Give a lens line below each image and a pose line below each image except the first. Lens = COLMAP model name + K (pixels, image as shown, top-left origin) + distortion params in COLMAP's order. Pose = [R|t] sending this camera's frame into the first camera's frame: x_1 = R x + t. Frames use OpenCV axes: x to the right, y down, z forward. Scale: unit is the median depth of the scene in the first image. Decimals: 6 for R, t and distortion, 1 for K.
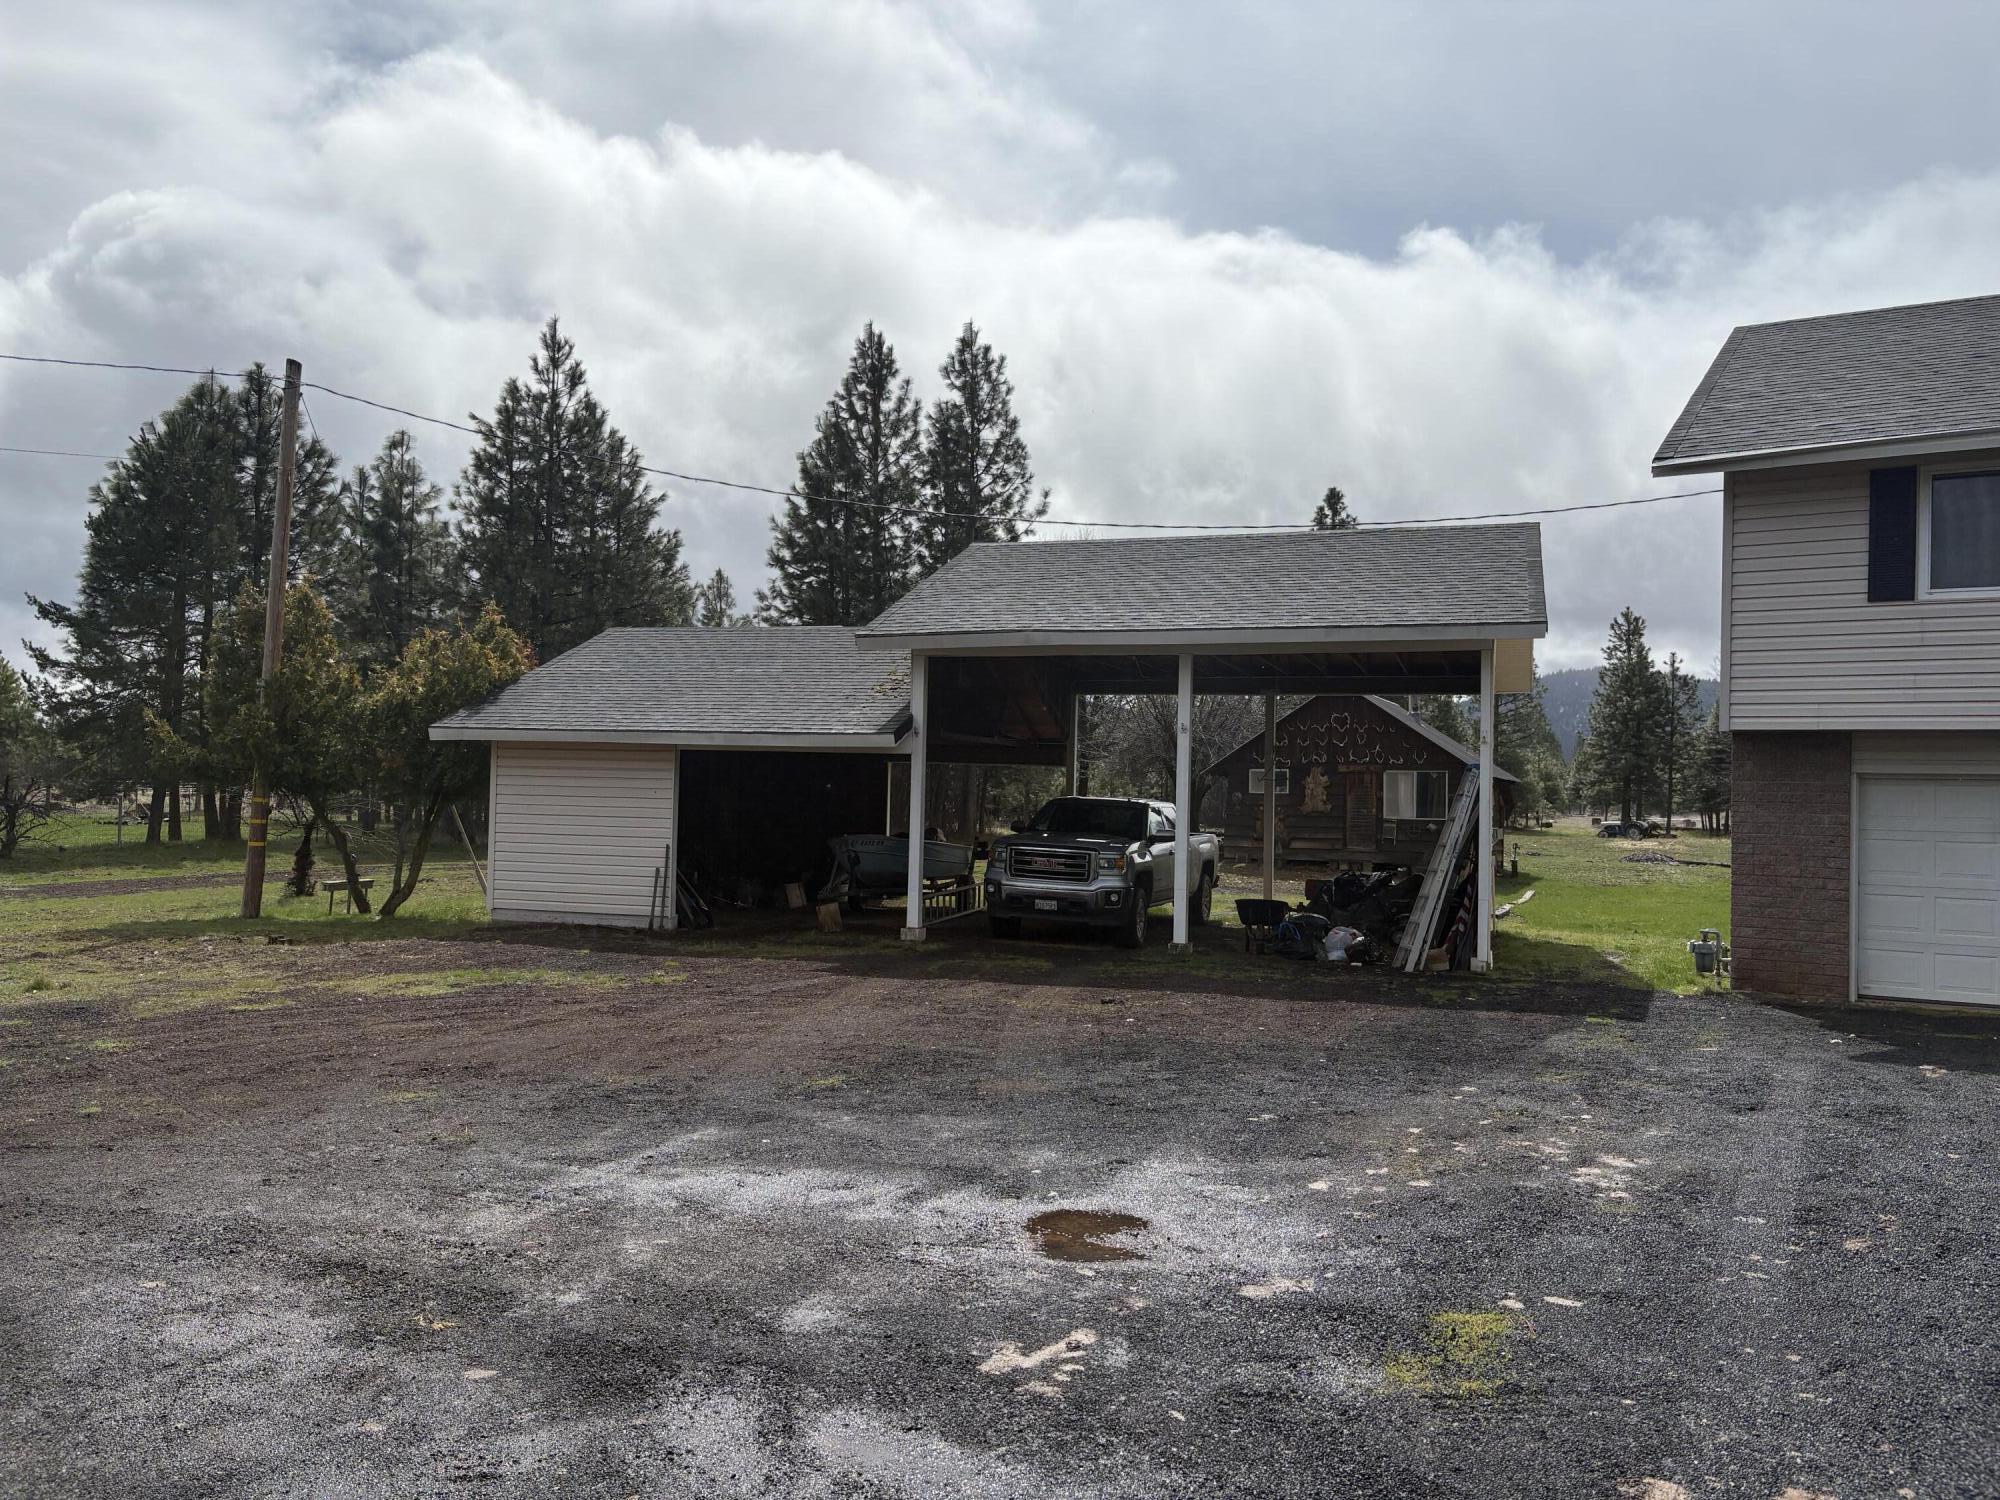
lens RADIAL K [[1512.2, 0, 998.8], [0, 1512.2, 764.9], [0, 0, 1]] dist [0.036332, -0.027184]
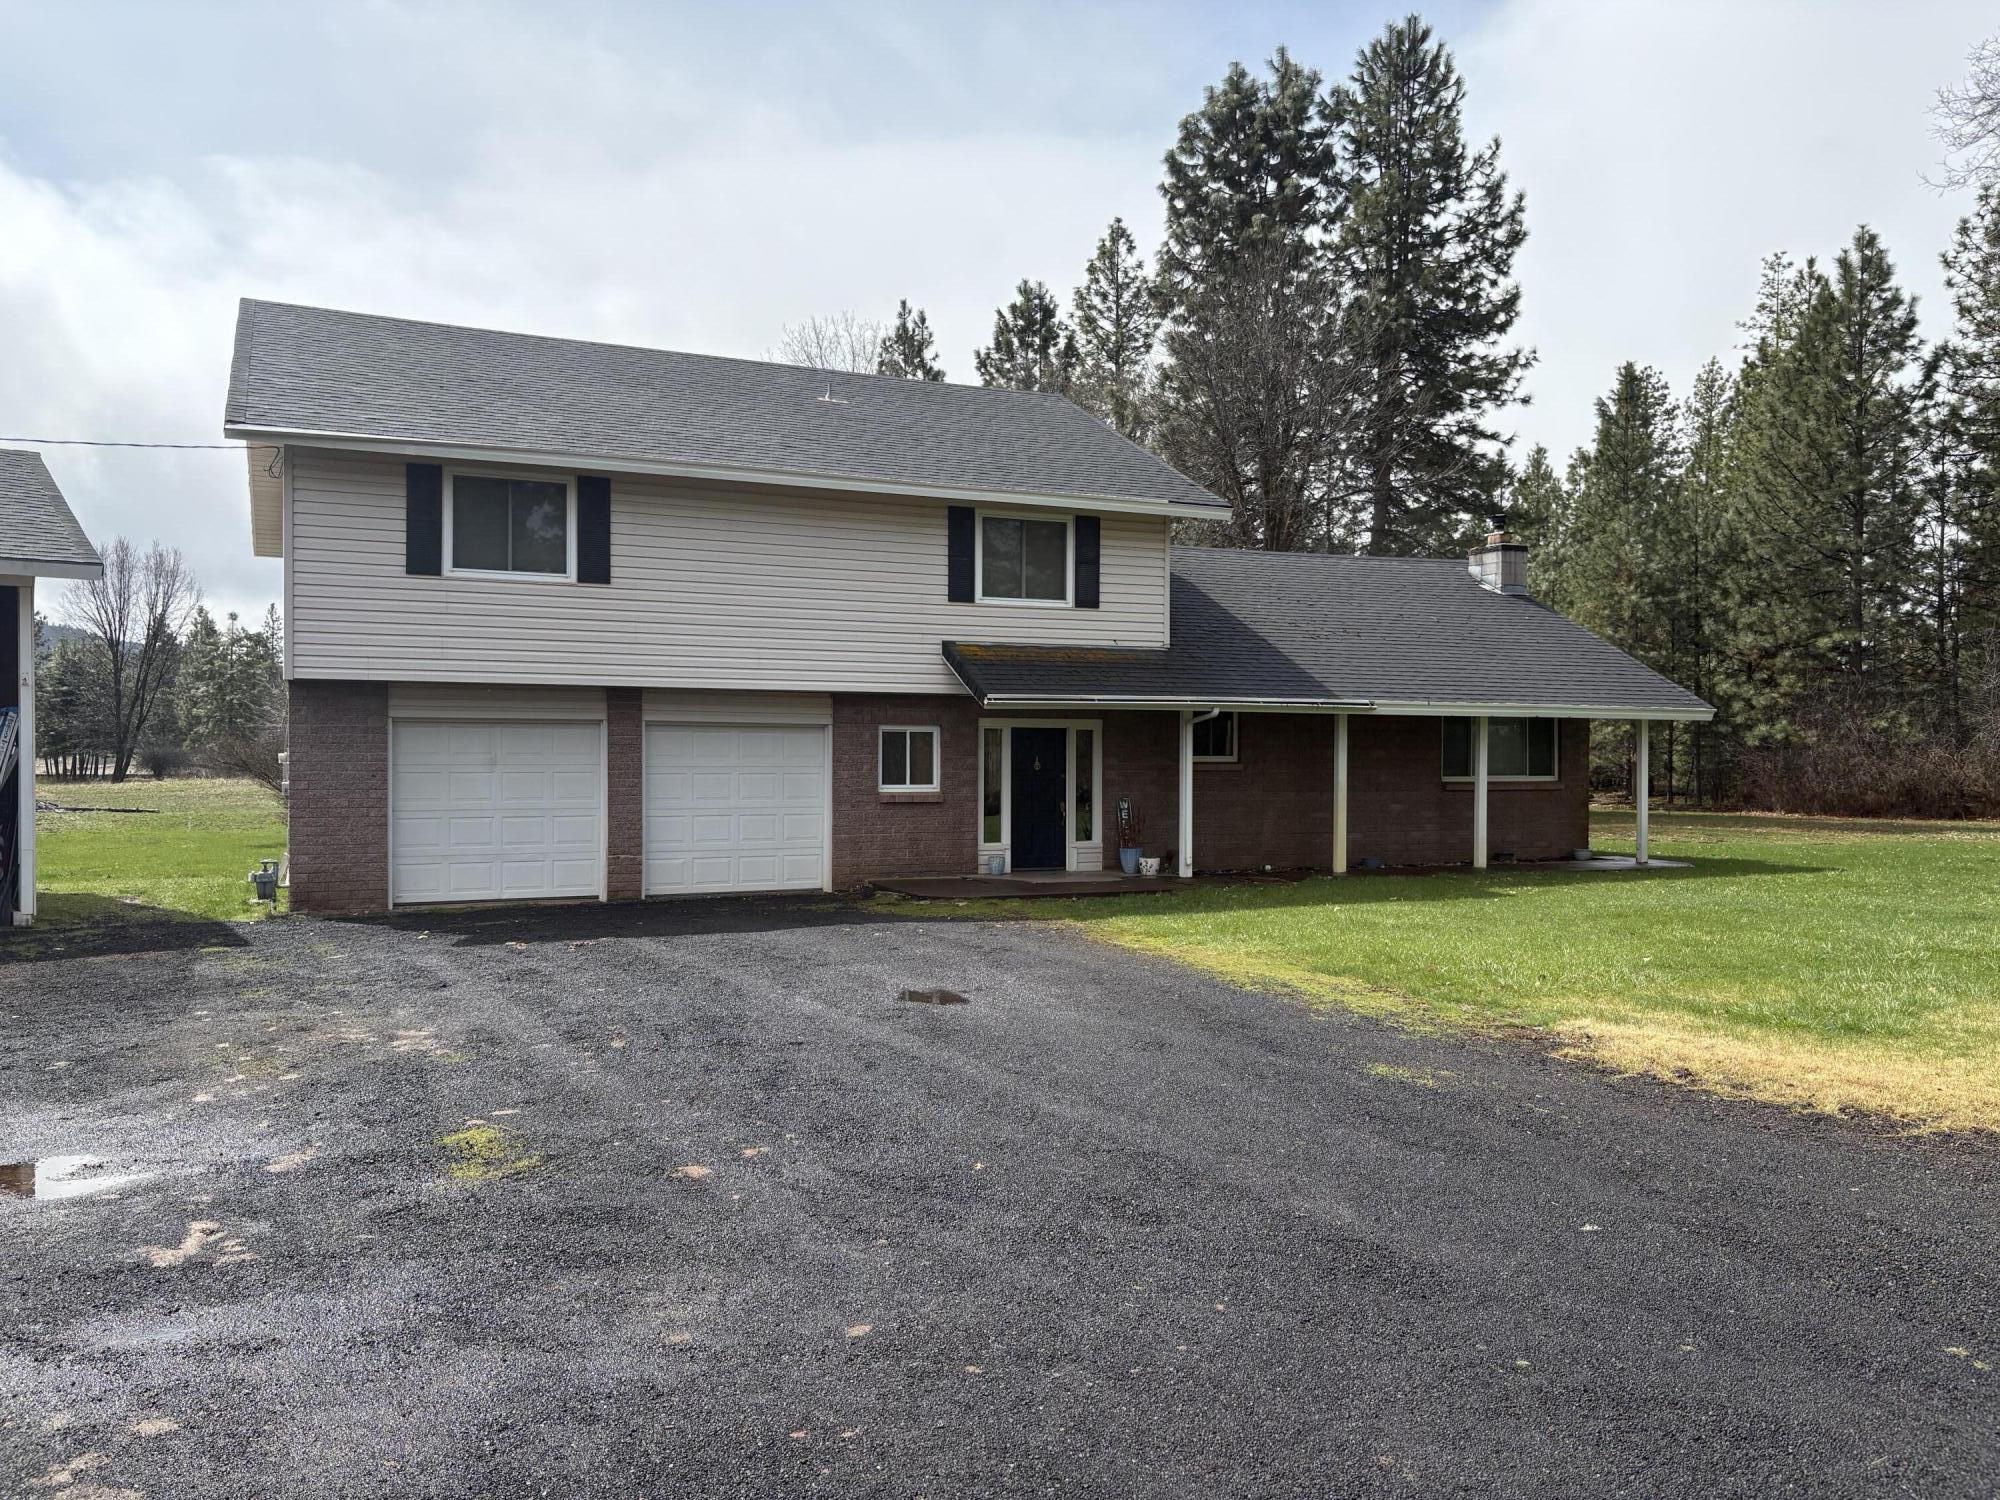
lens RADIAL K [[1512.2, 0, 1000.5], [0, 1512.2, 758.6], [0, 0, 1]] dist [0.036332, -0.027184]
pose [[0.530362, -0.022713, 0.847467, -0.071847], [-0.005581, 0.999526, 0.030281, -0.000374], [-0.847753, -0.020790, 0.529984, -0.010138]]
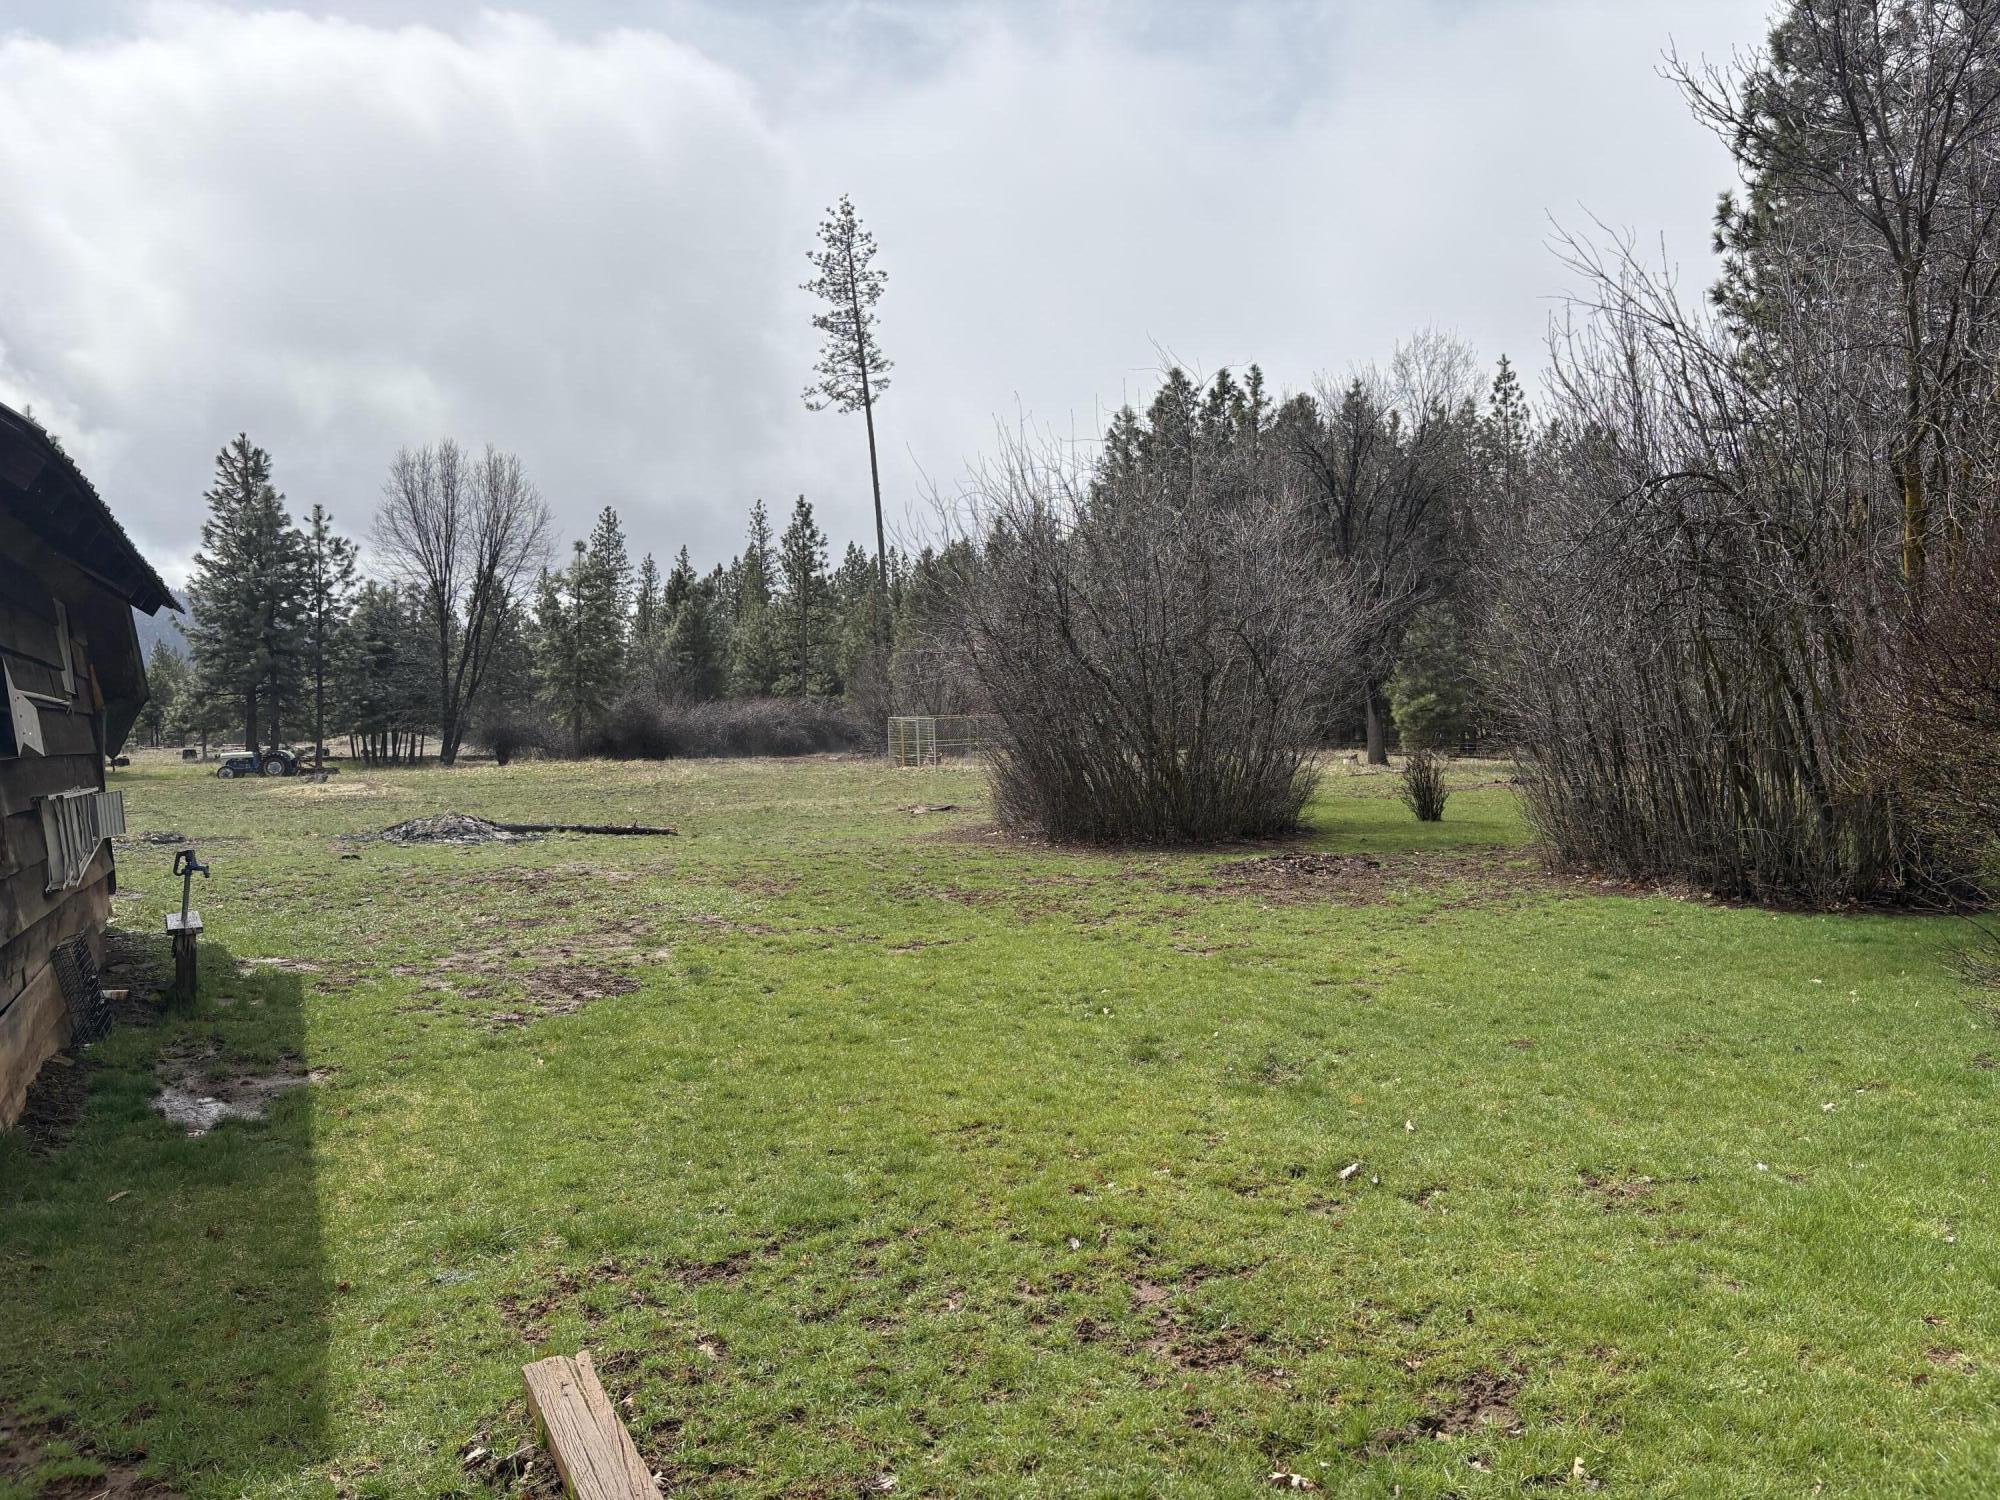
lens RADIAL K [[1512.2, 0, 1015.8], [0, 1512.2, 756.5], [0, 0, 1]] dist [0.036332, -0.027184]
pose [[0.627771, -0.042293, 0.777249, 0.248235], [0.009880, 0.998875, 0.046373, 0.028334], [-0.778336, -0.021432, 0.627482, 0.783860]]
